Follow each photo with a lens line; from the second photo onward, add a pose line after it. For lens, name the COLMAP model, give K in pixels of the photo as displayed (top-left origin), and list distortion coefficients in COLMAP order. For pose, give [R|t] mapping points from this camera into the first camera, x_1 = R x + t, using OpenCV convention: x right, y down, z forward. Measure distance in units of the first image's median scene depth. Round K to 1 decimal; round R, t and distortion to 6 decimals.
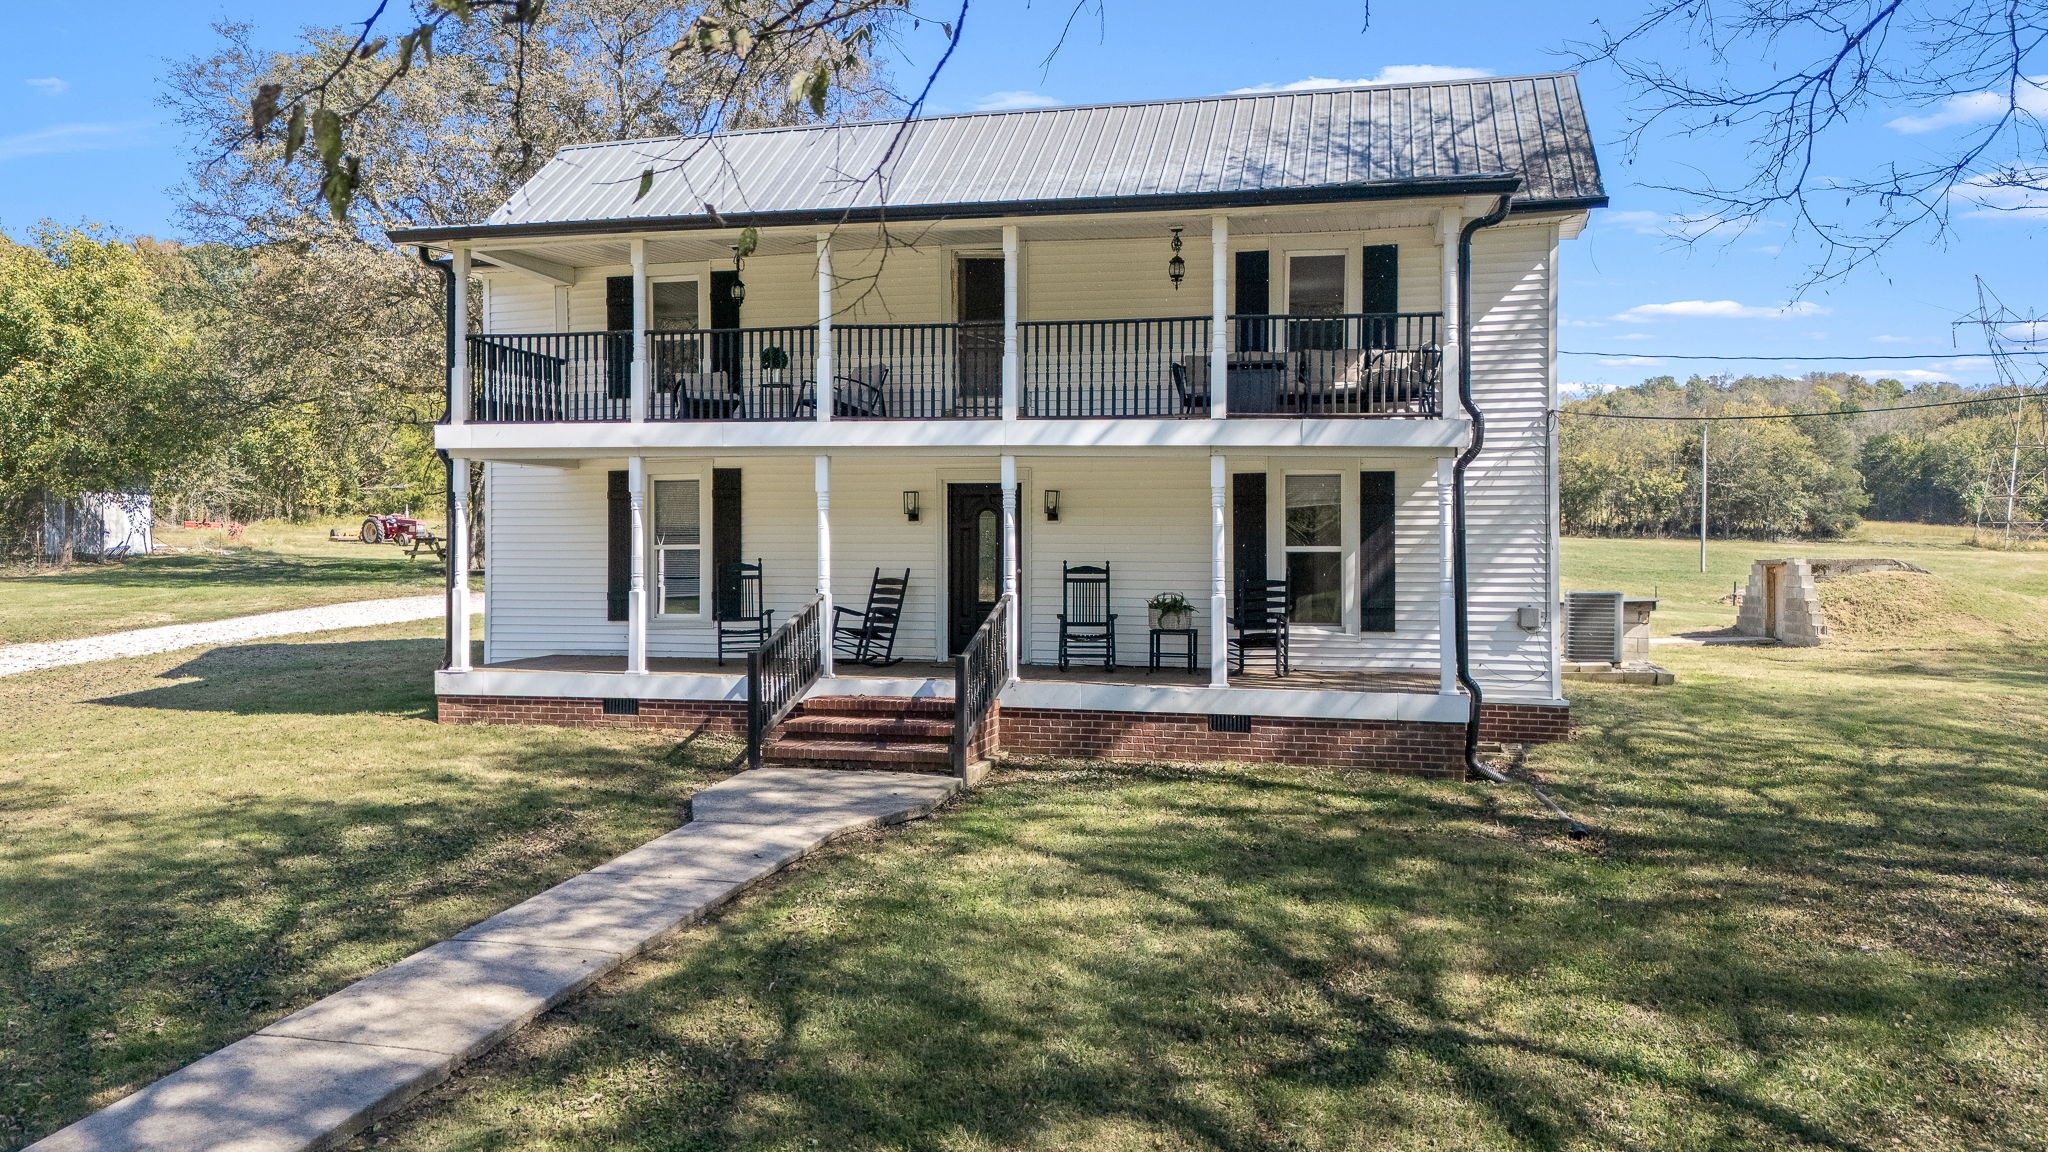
lens RADIAL K [[1570.4, 0, 1016.5], [0, 1570.4, 576.0], [0, 0, 1]] dist [0.031013, -0.004547]
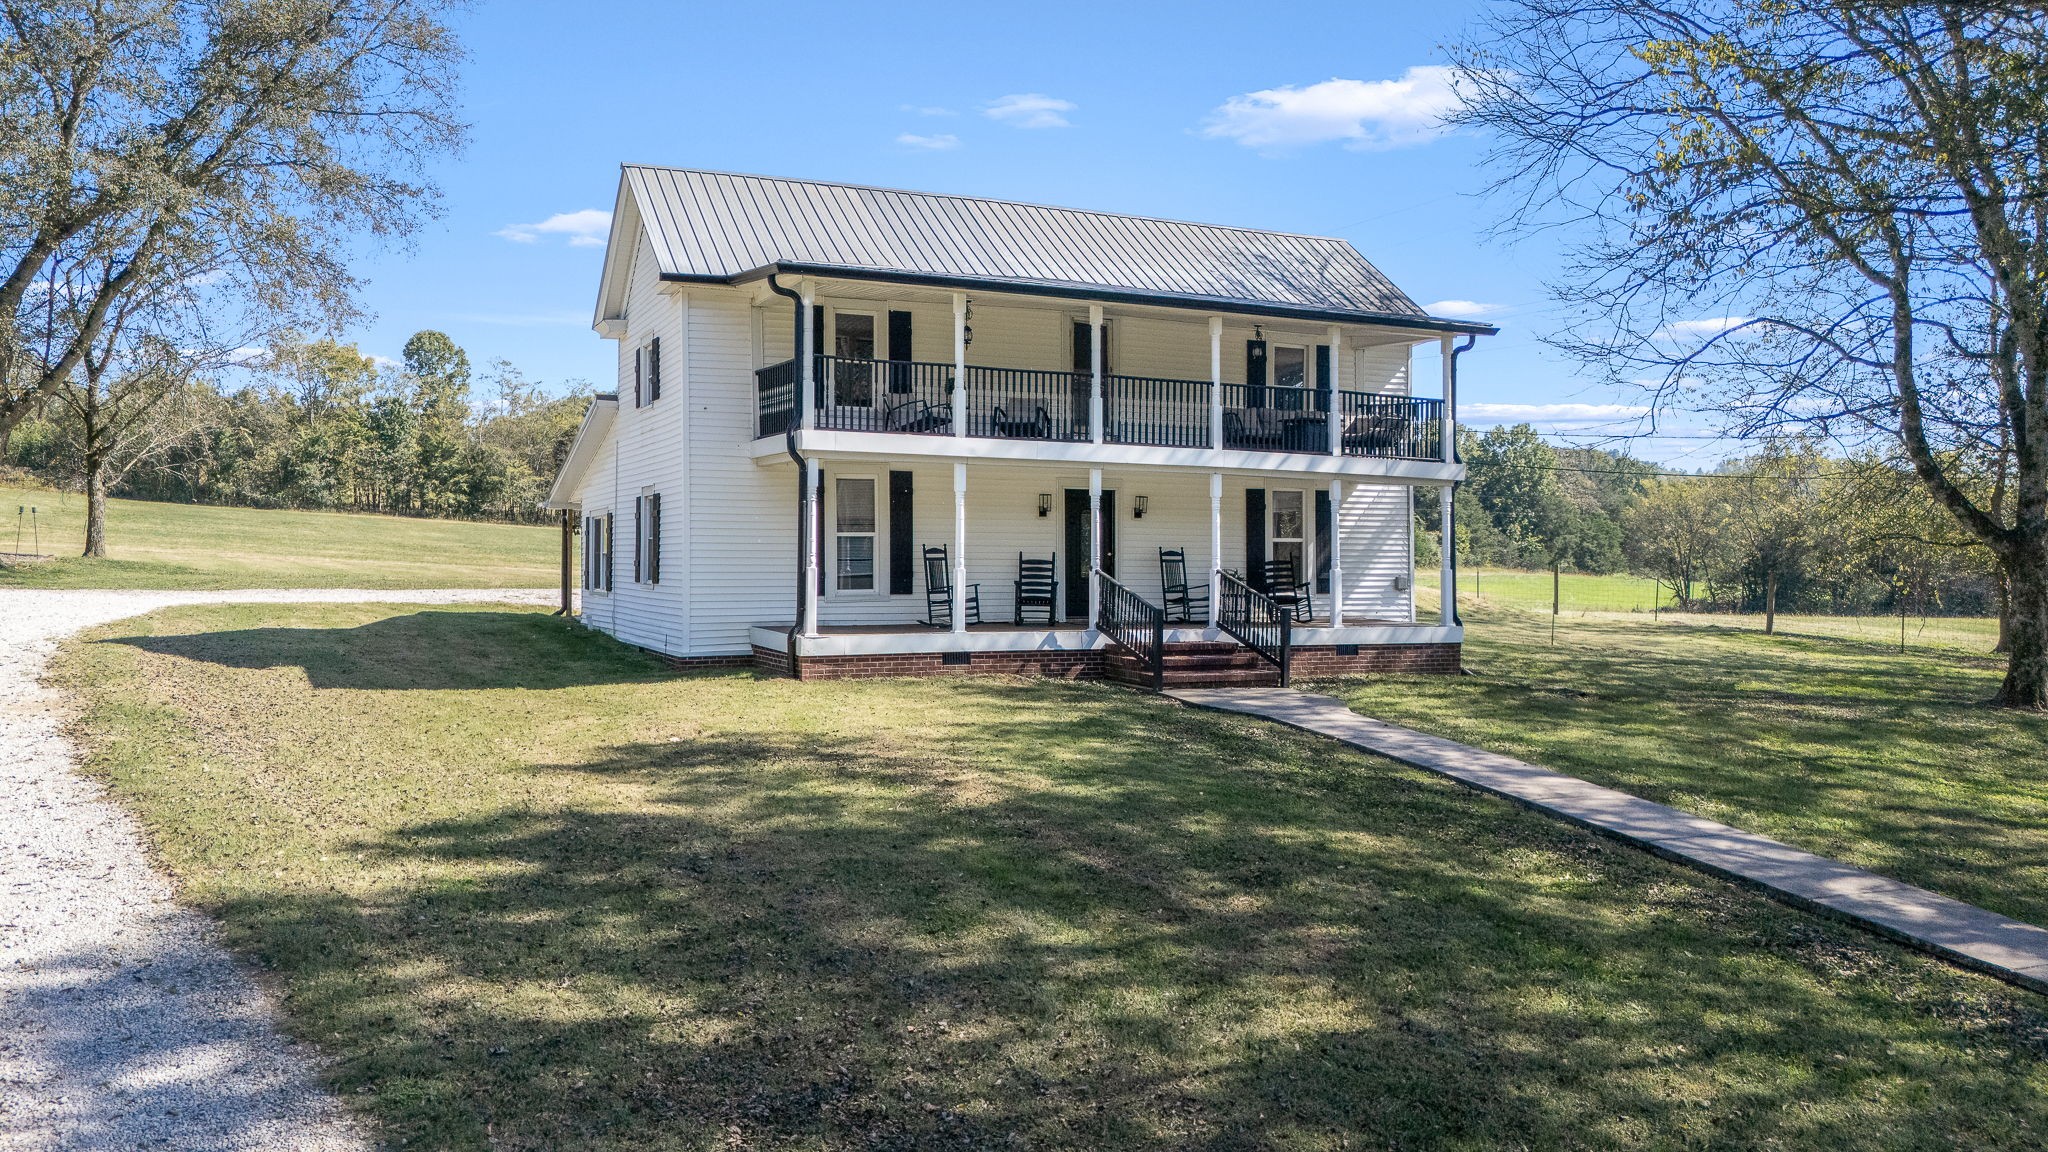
lens RADIAL K [[1570.4, 0, 1011.4], [0, 1570.4, 554.7], [0, 0, 1]] dist [0.031013, -0.004547]
pose [[0.782555, 0.002579, 0.622576, -0.919714], [0.003836, 0.999952, -0.008965, 0.009195], [-0.622570, 0.009403, 0.782508, -0.022298]]
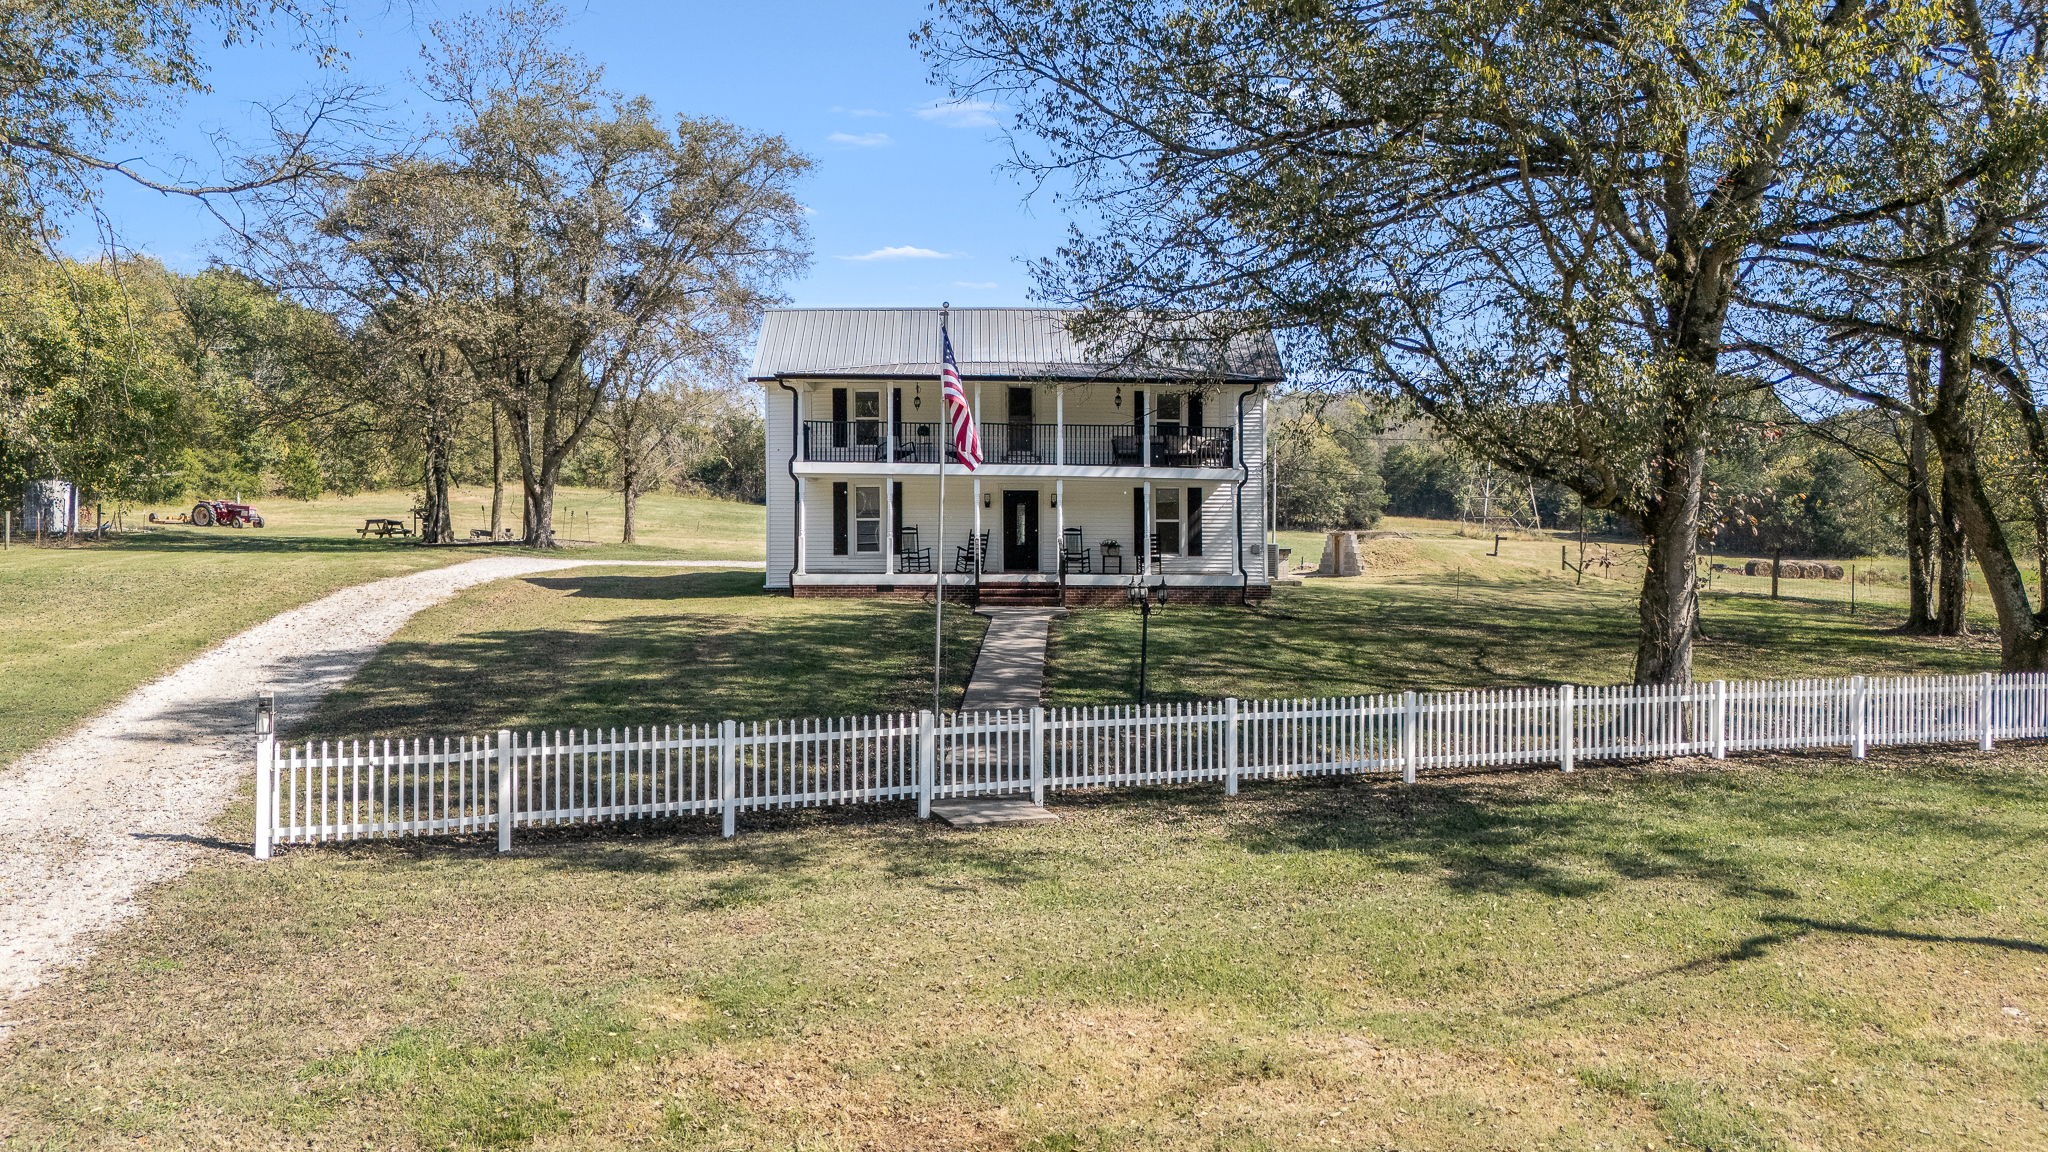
lens RADIAL K [[1570.4, 0, 1026.1], [0, 1570.4, 583.2], [0, 0, 1]] dist [0.031013, -0.004547]
pose [[0.964715, -0.005588, 0.263238, -0.592612], [0.003126, 0.999947, 0.009771, 0.048907], [-0.263279, -0.008603, 0.964681, -1.123609]]
